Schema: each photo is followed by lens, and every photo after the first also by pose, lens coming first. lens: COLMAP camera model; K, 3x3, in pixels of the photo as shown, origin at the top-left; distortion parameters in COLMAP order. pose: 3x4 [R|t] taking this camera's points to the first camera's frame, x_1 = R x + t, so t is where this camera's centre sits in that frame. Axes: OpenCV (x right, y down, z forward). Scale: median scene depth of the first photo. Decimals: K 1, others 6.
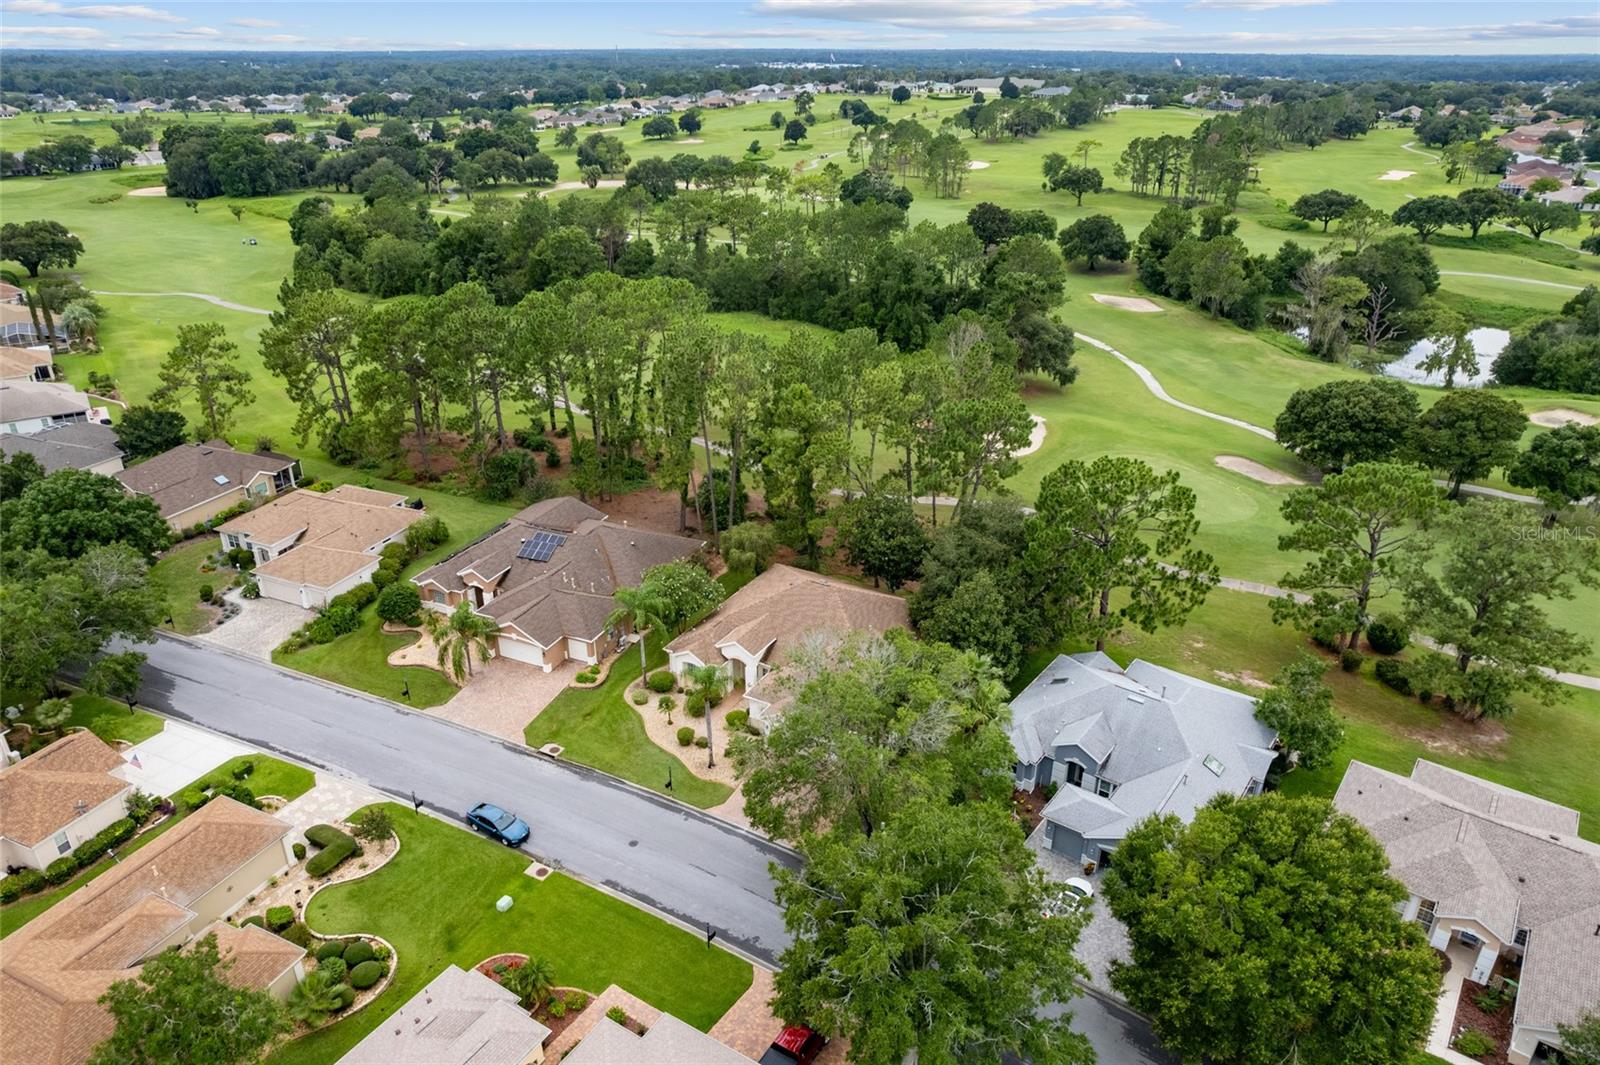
lens RADIAL K [[1048.7, 0, 800.0], [0, 1048.7, 532.5], [0, 0, 1]] dist [-0.087507, 0.072579]
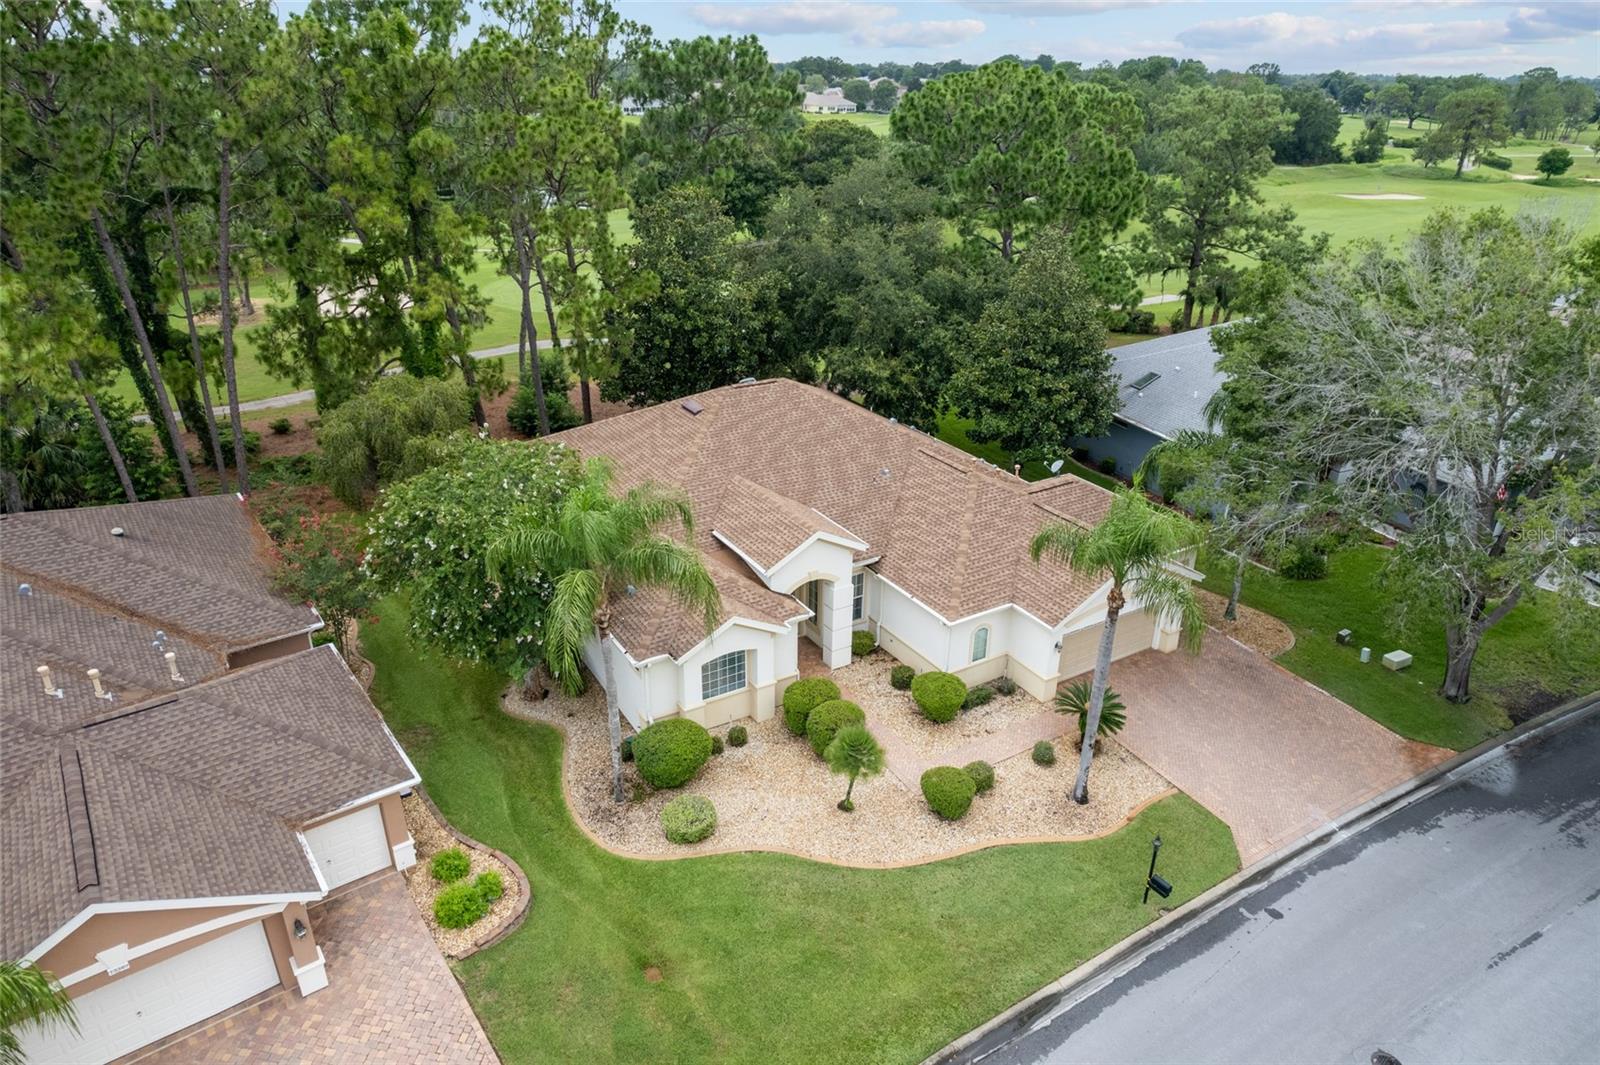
lens RADIAL K [[1029.9, 0, 800.0], [0, 1029.9, 532.5], [0, 0, 1]] dist [-0.098974, 0.093226]
pose [[0.492094, -0.361014, 0.792157, -0.234978], [0.359955, 0.912908, 0.192437, 0.020617], [-0.792639, 0.190444, 0.579185, 0.520744]]
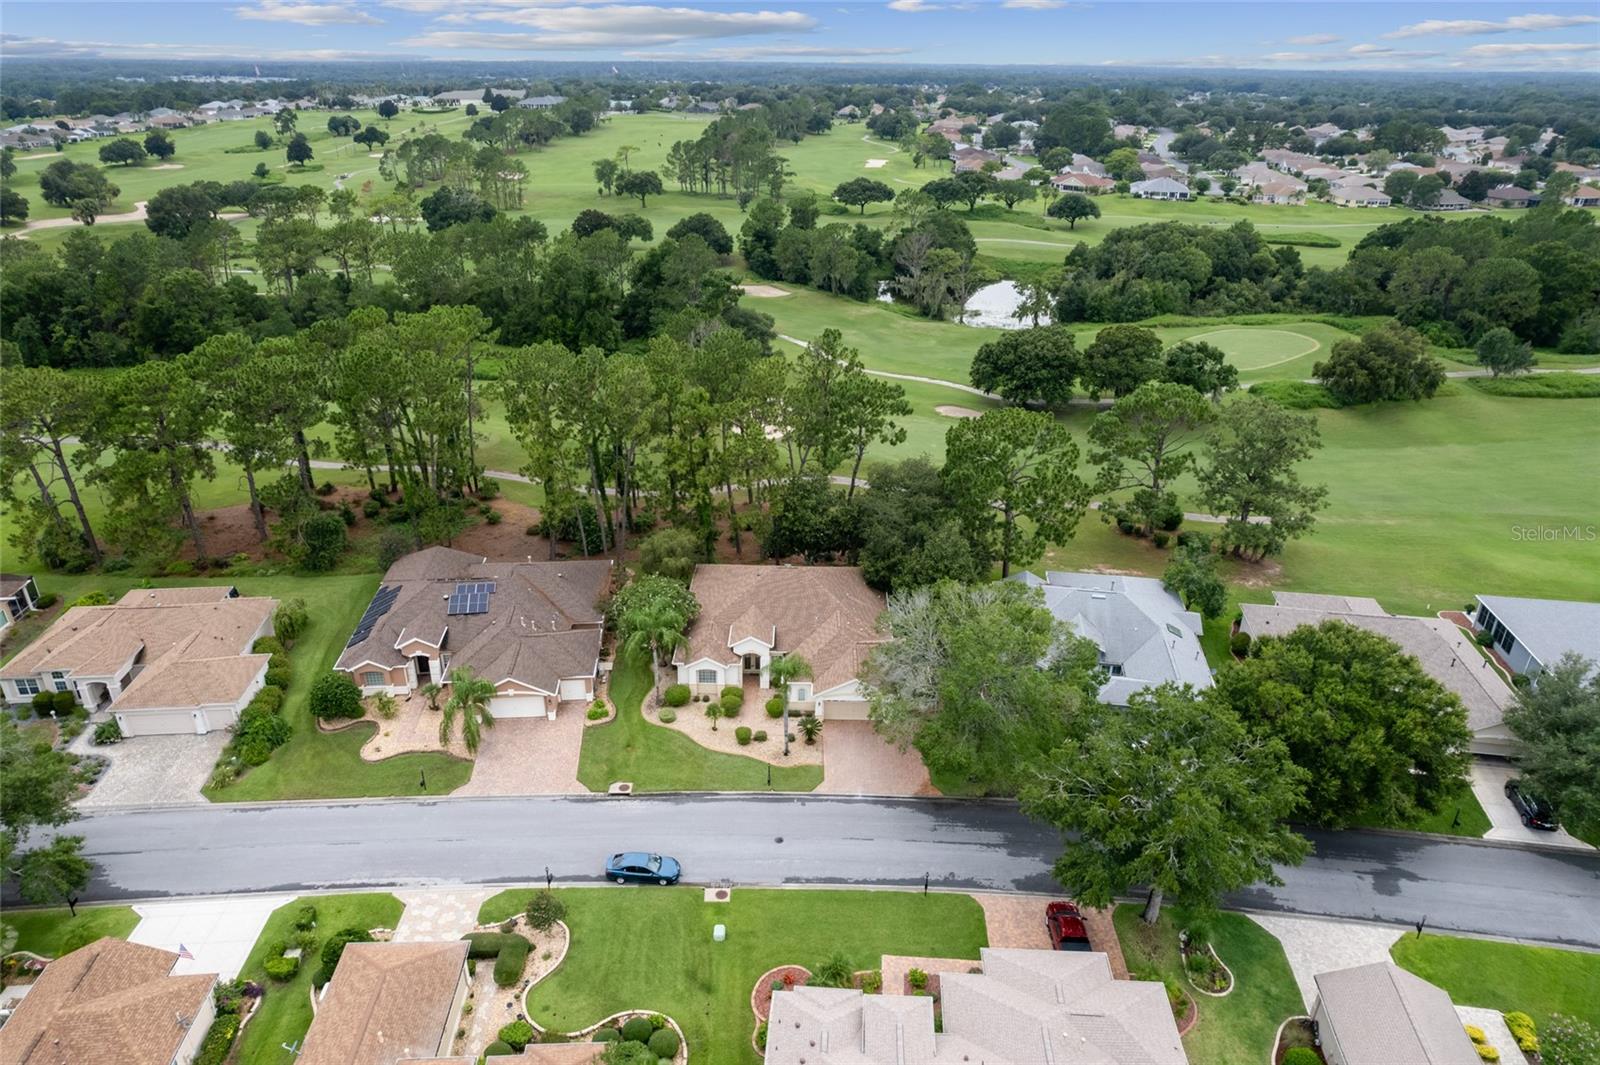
lens RADIAL K [[1018.4, 0, 800.0], [0, 1018.4, 532.5], [0, 0, 1]] dist [-0.089270, 0.080789]
pose [[0.879257, -0.197529, 0.433462, -0.286142], [0.196018, 0.979390, 0.048696, -0.023802], [-0.434148, 0.042150, 0.899855, 0.044623]]
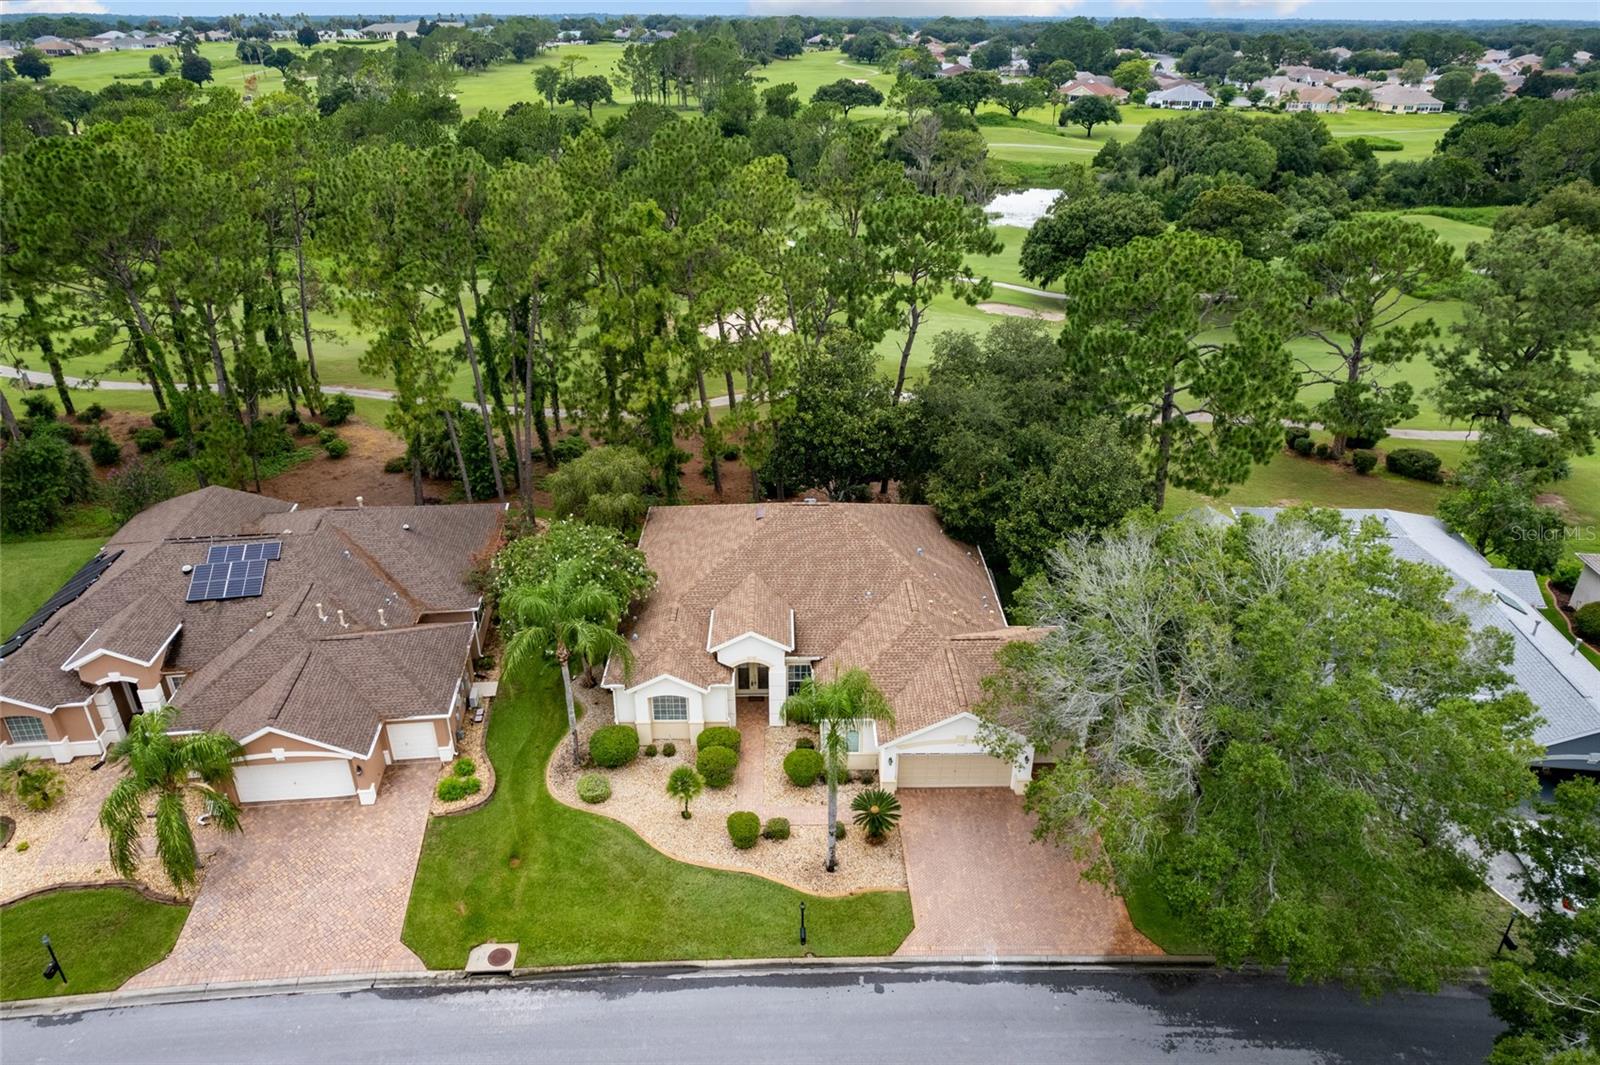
lens RADIAL K [[1048.7, 0, 800.0], [0, 1048.7, 532.5], [0, 0, 1]] dist [-0.087507, 0.072579]
pose [[0.862885, -0.226743, 0.451683, -0.179660], [0.213419, 0.973595, 0.081030, 0.010413], [-0.458129, 0.026478, 0.888491, 0.332220]]
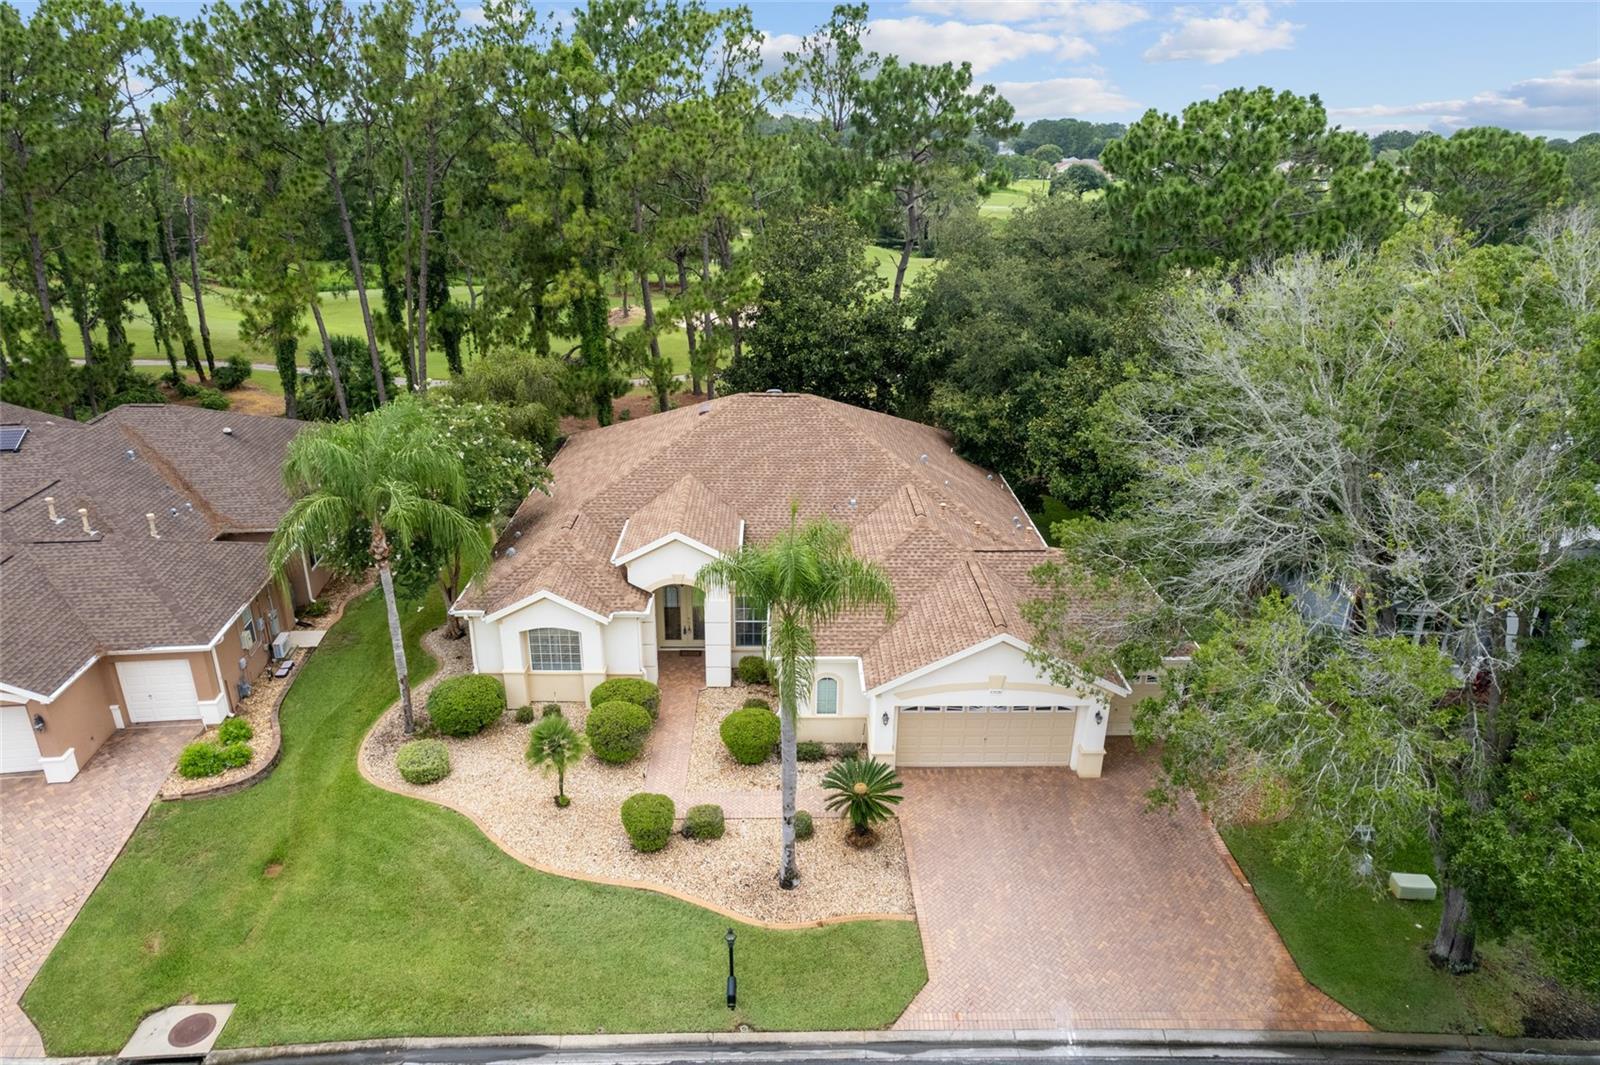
lens RADIAL K [[1029.9, 0, 800.0], [0, 1029.9, 532.5], [0, 0, 1]] dist [-0.098974, 0.093226]
pose [[0.860599, -0.178128, 0.477116, -0.127867], [0.205460, 0.978651, -0.005226, 0.075716], [-0.466000, 0.102526, 0.878825, 0.439149]]
